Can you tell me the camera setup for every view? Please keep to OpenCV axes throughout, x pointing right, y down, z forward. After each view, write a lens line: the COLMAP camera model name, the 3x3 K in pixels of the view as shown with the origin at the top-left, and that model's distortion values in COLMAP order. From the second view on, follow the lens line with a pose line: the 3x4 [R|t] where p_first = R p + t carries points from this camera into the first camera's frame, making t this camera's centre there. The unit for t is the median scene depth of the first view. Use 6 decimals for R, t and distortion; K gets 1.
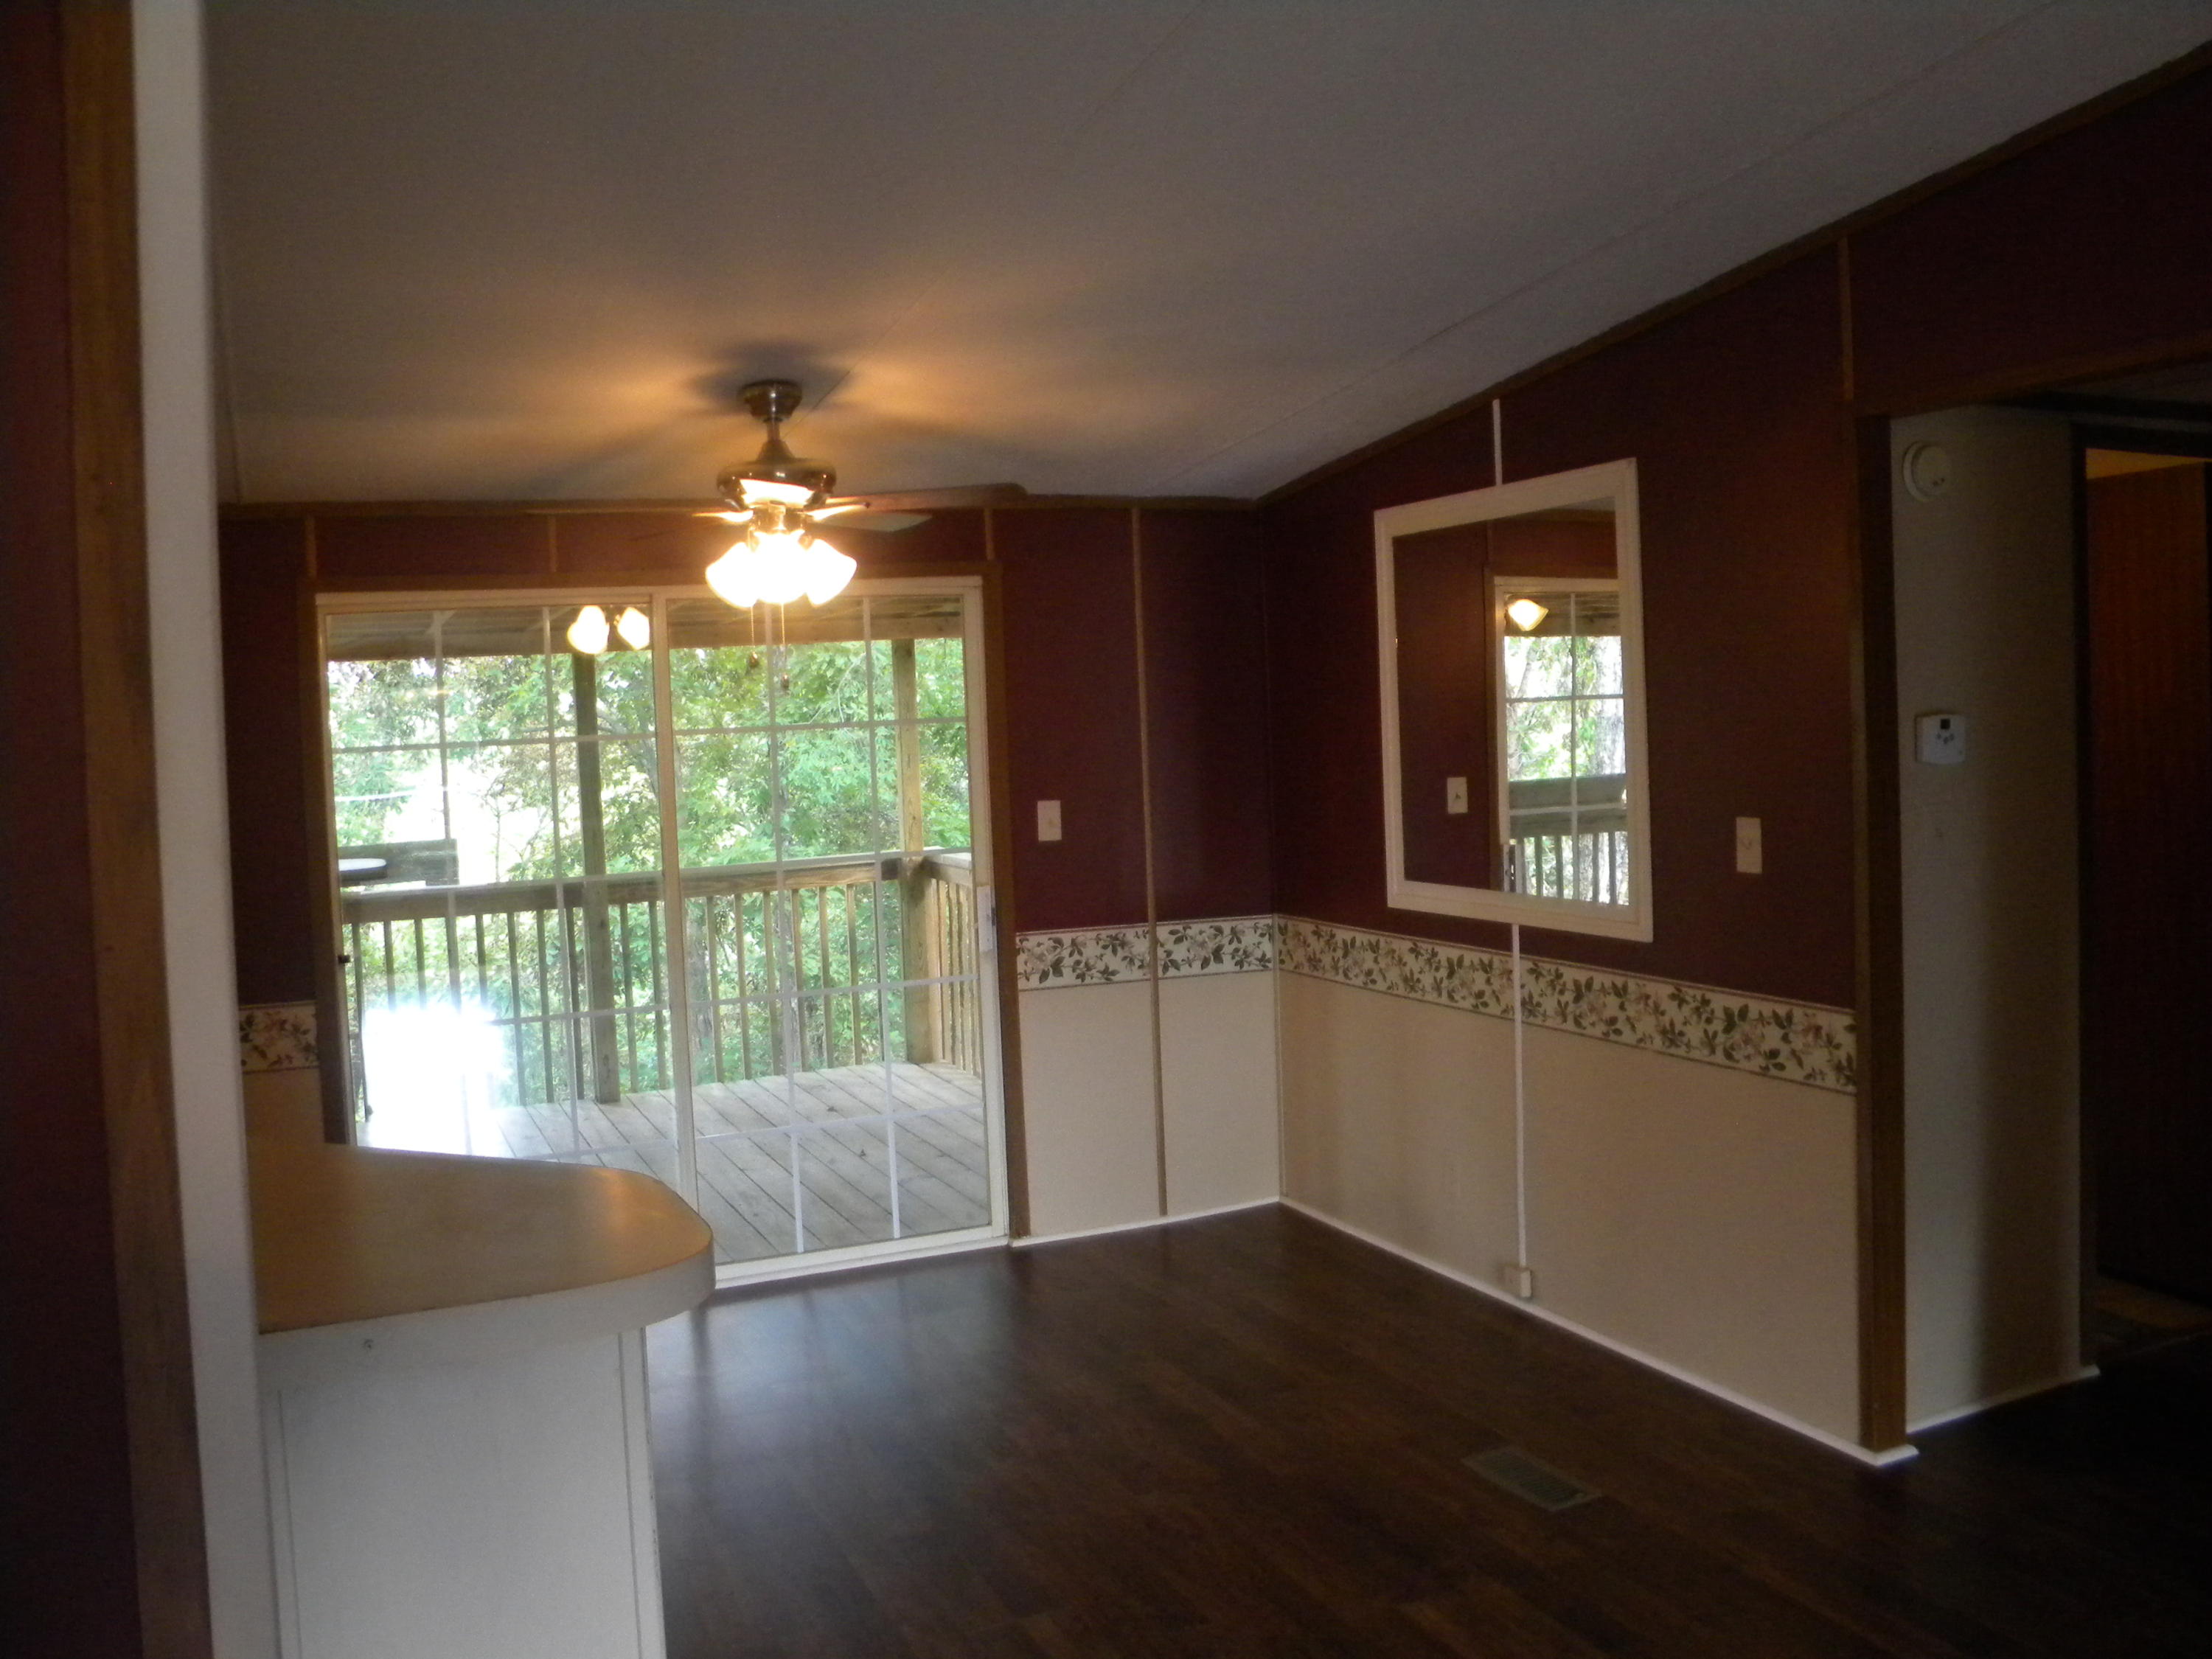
lens RADIAL K [[1884.8, 0, 1090.5], [0, 1884.8, 820.8], [0, 0, 1]] dist [-0.199105, 0.159628]
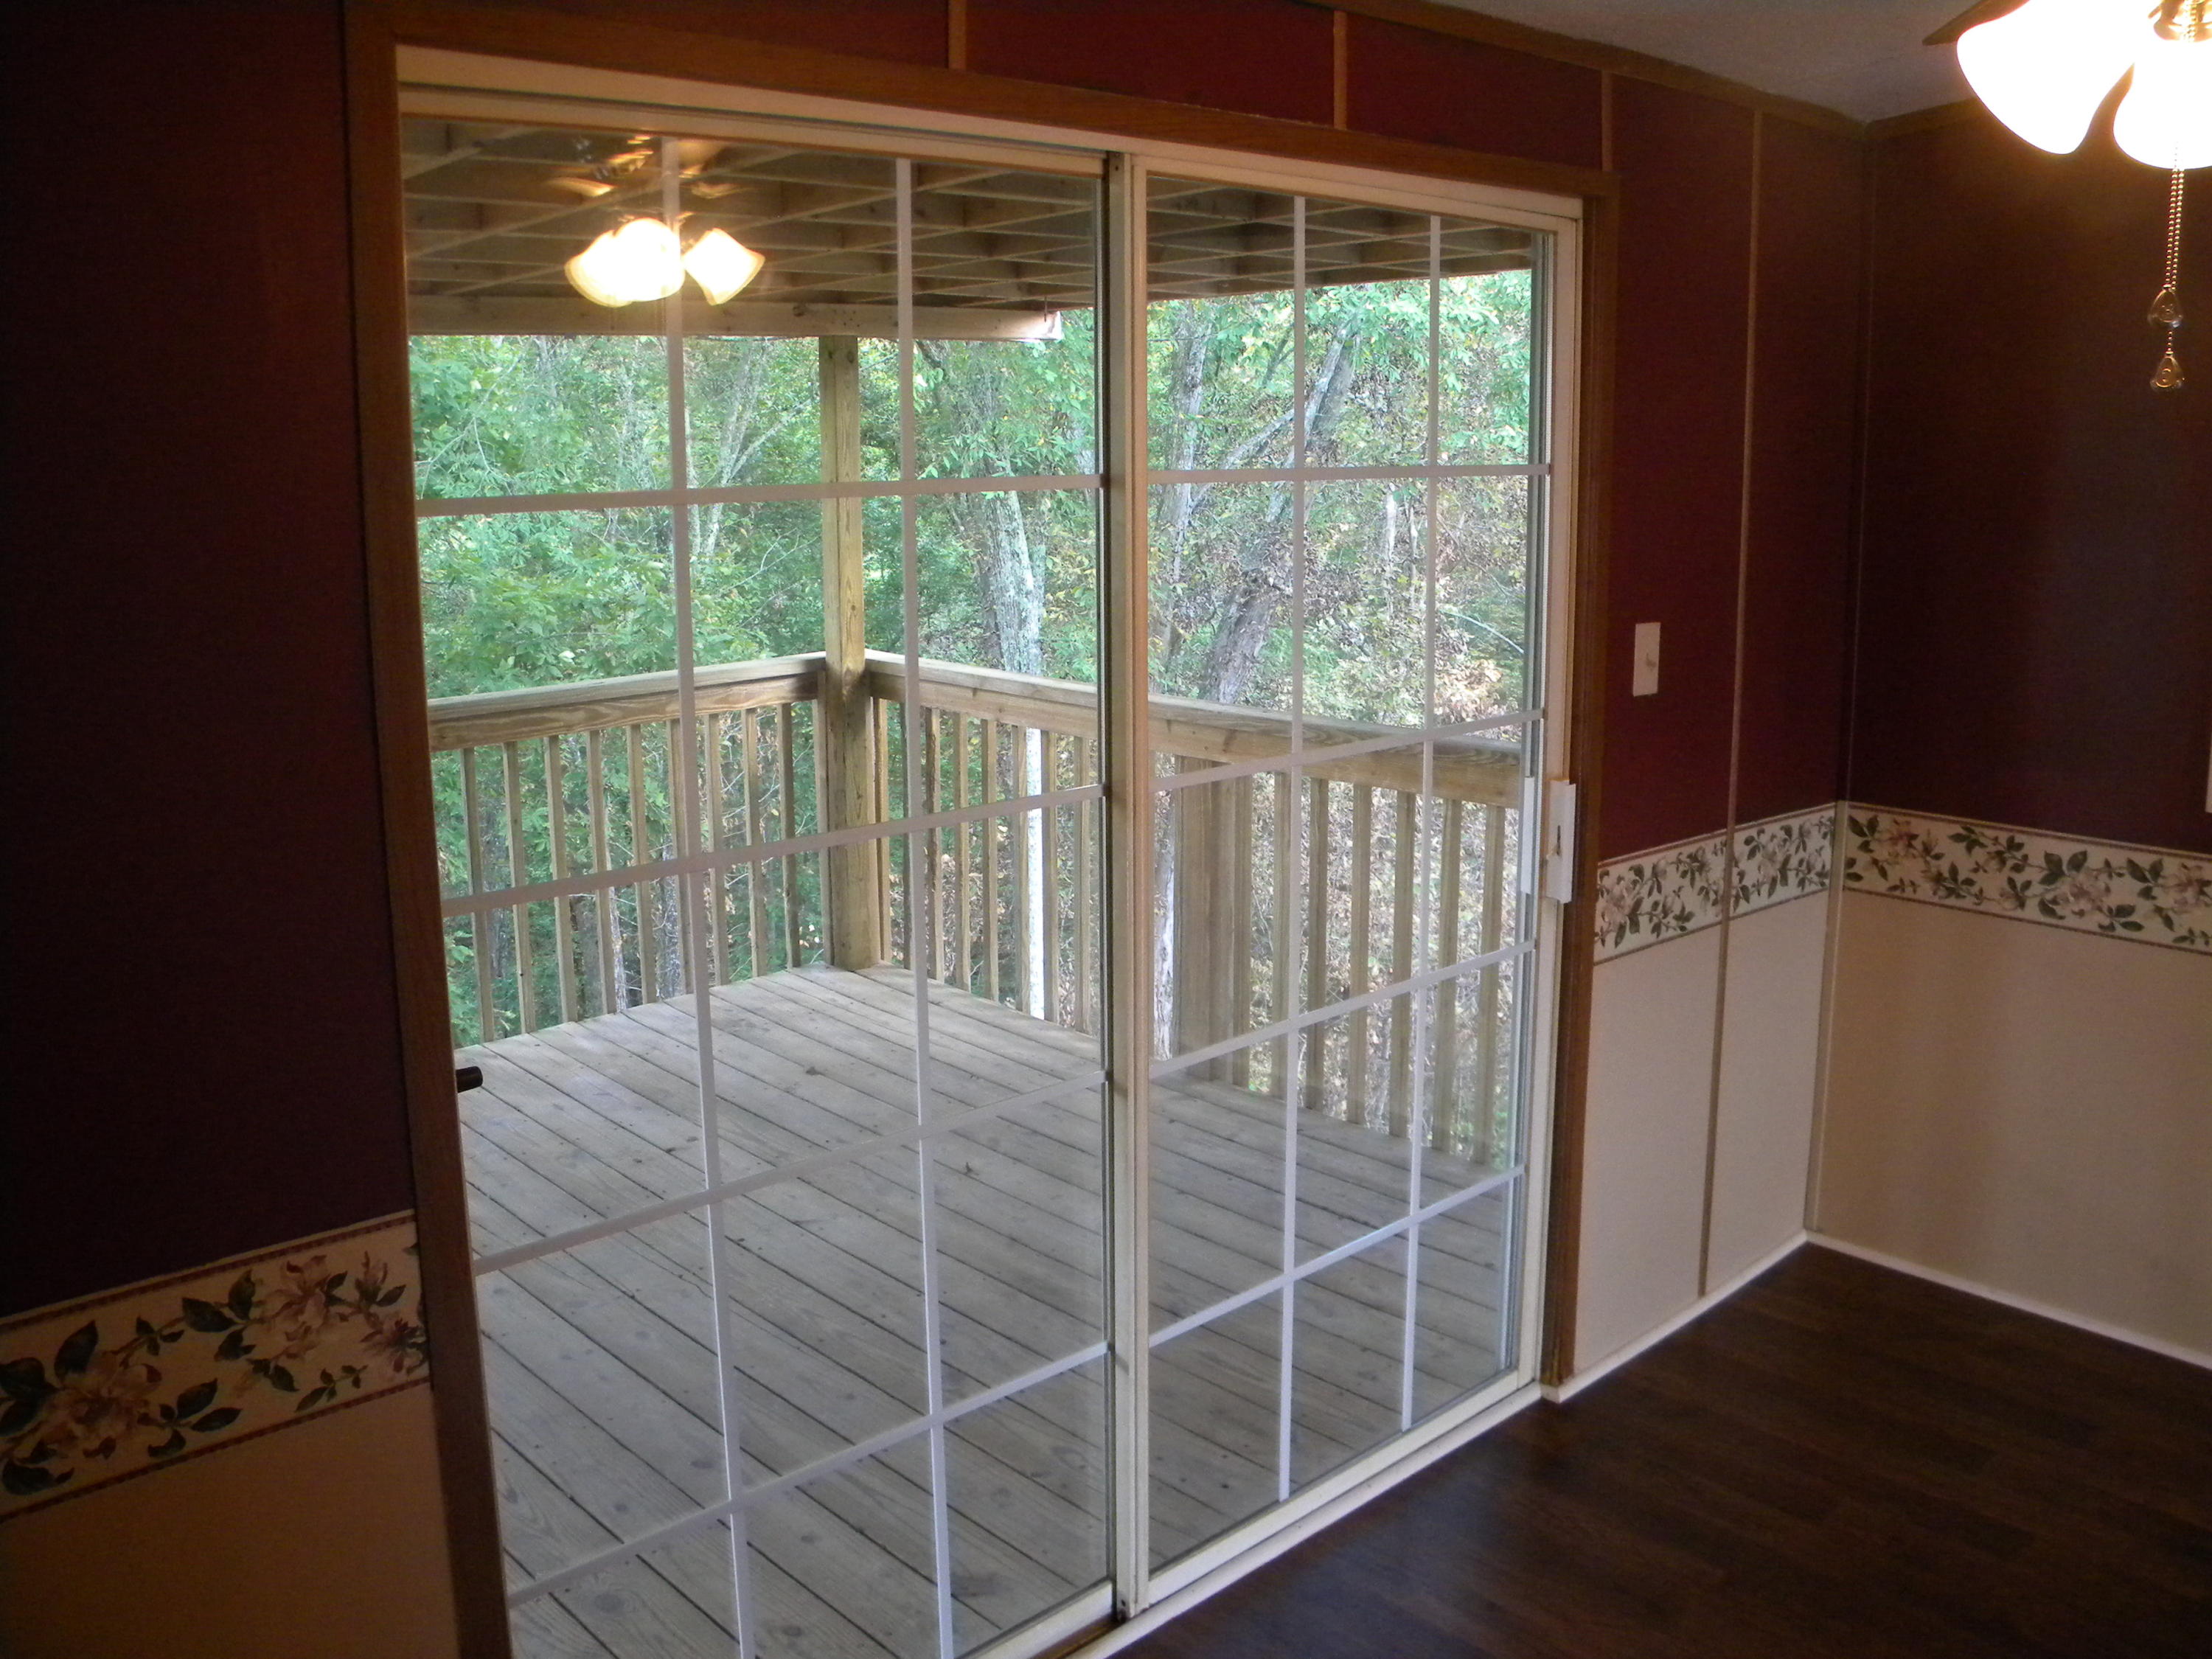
lens RADIAL K [[1884.8, 0, 1114.5], [0, 1884.8, 788.0], [0, 0, 1]] dist [-0.199105, 0.159628]
pose [[0.943797, -0.025731, 0.329523, -0.350772], [-0.012771, 0.993382, 0.114148, -0.022592], [-0.330279, -0.111941, 0.937222, 0.535366]]
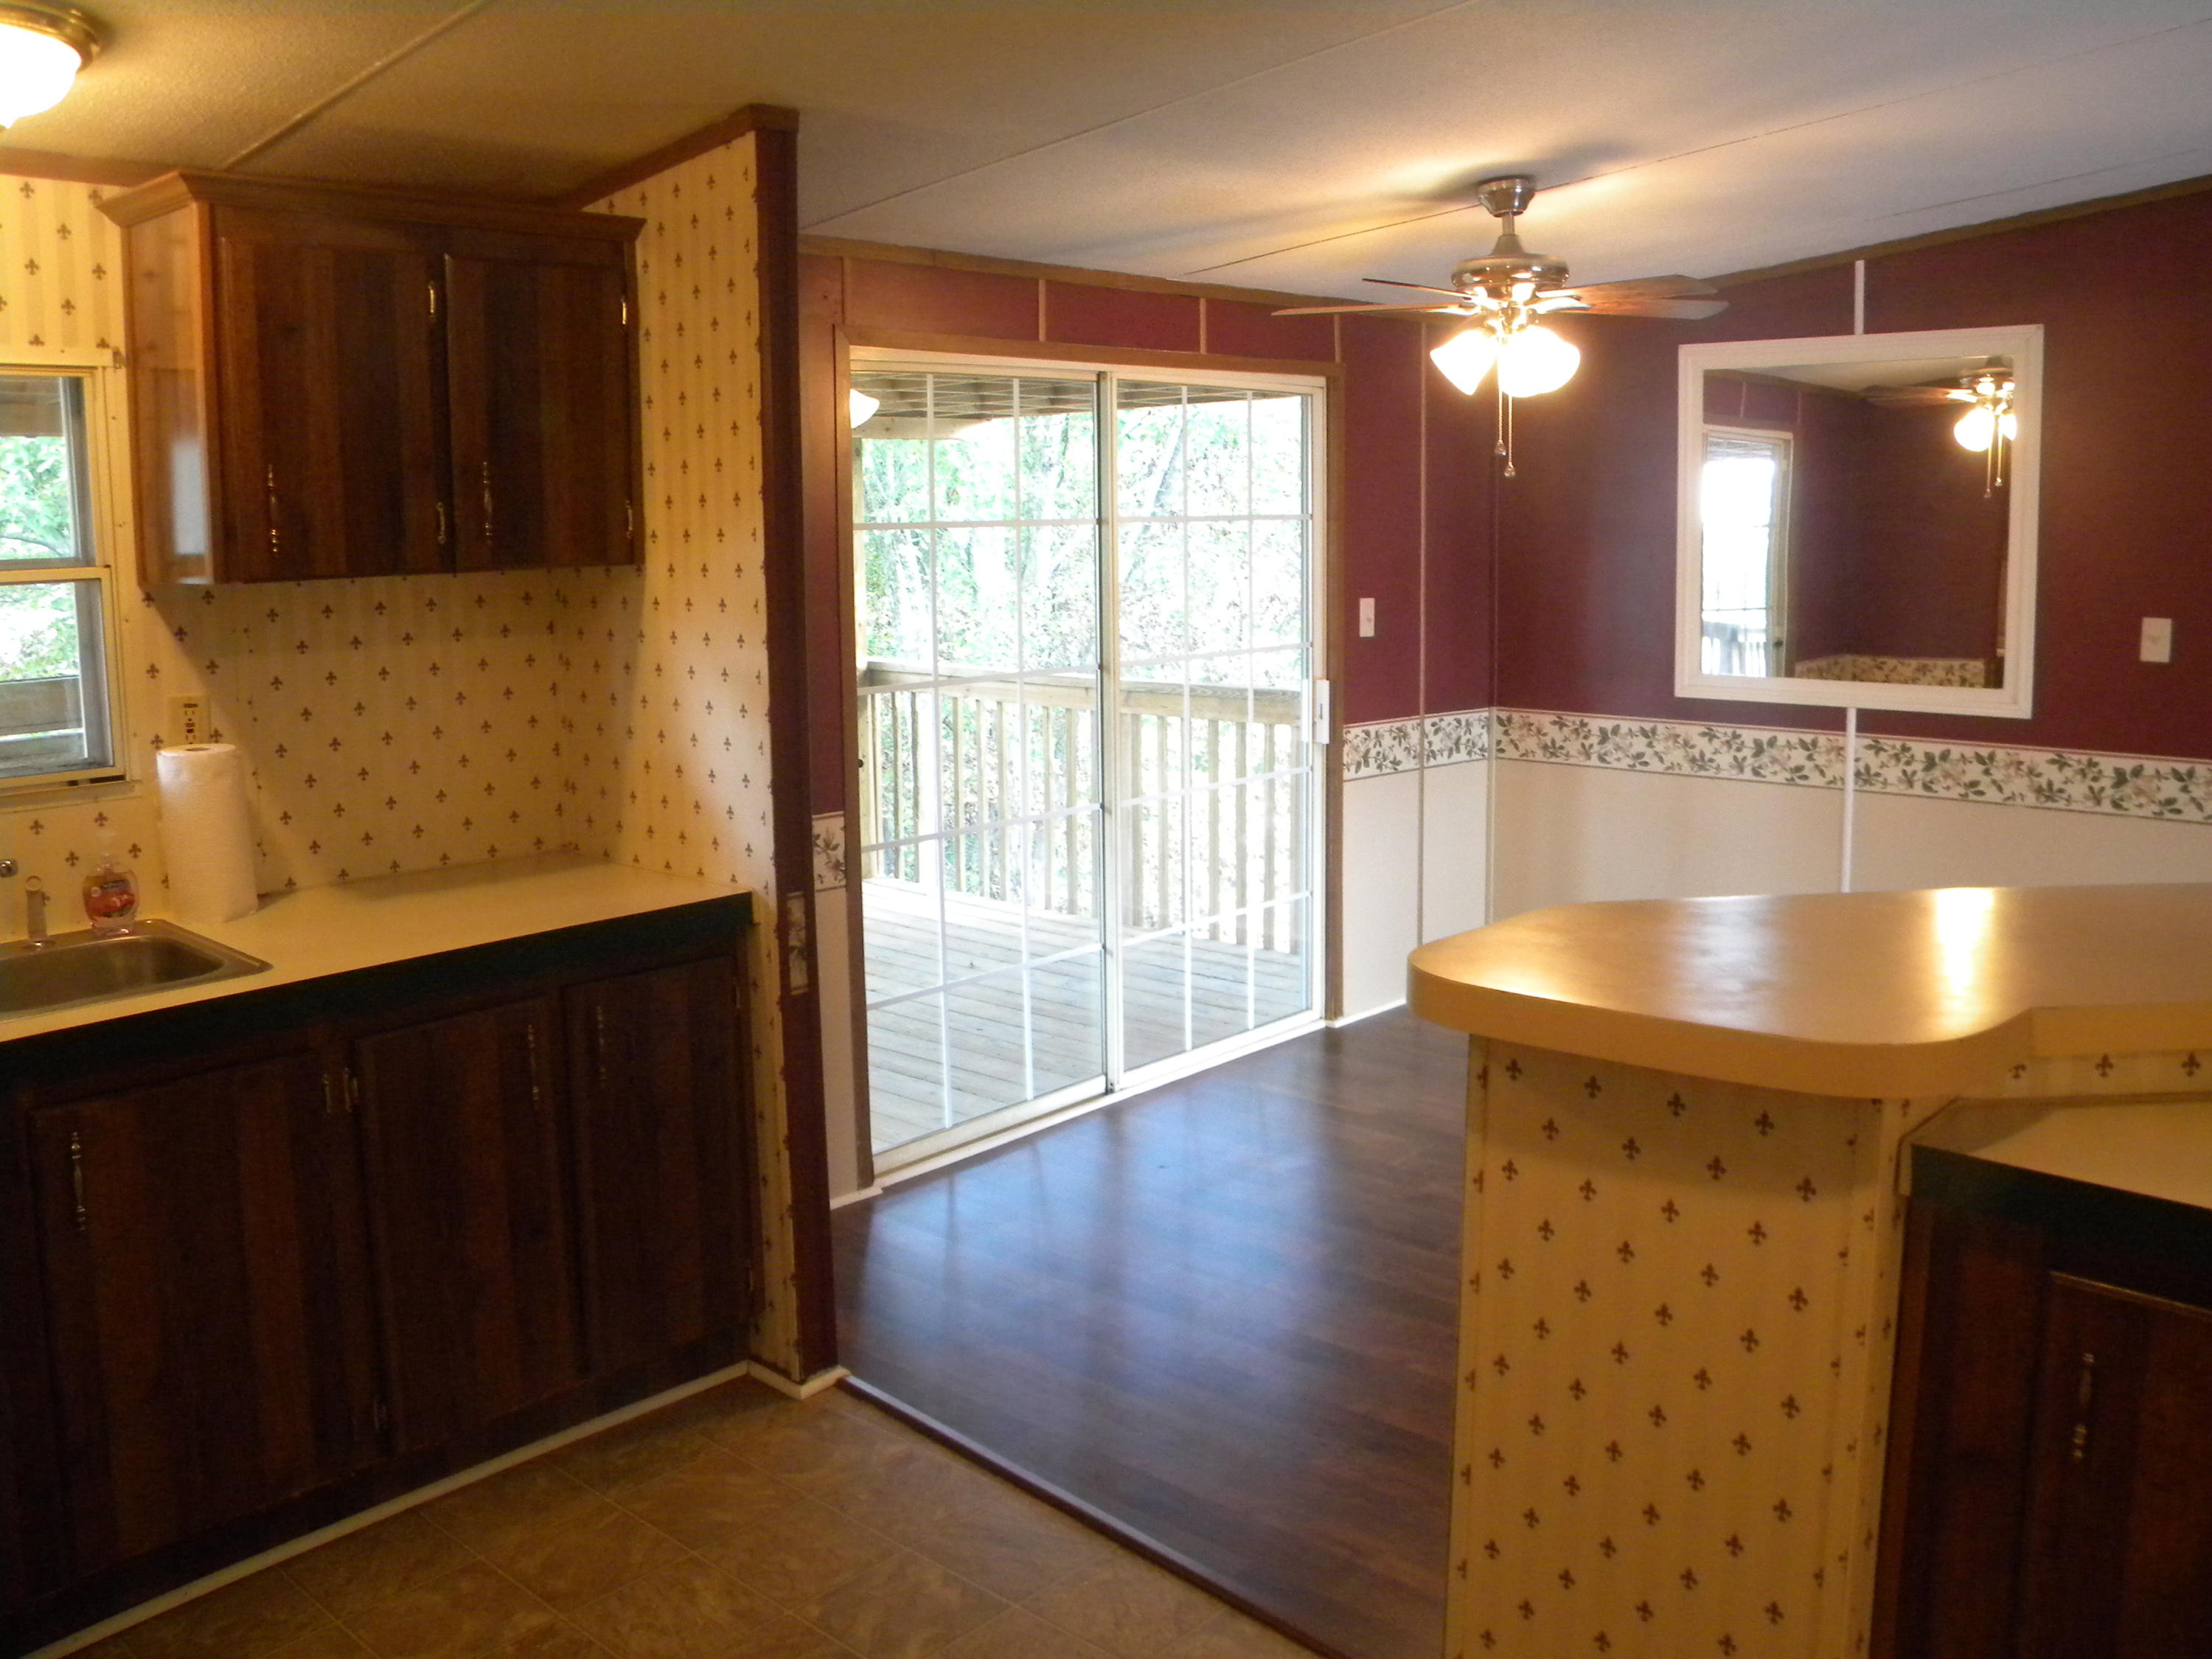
lens RADIAL K [[1884.8, 0, 1106.4], [0, 1884.8, 813.4], [0, 0, 1]] dist [-0.199105, 0.159628]
pose [[0.912672, -0.034902, 0.407200, -0.578110], [-0.000488, 0.996253, 0.086486, 0.018486], [-0.408692, -0.079132, 0.909235, 0.109482]]
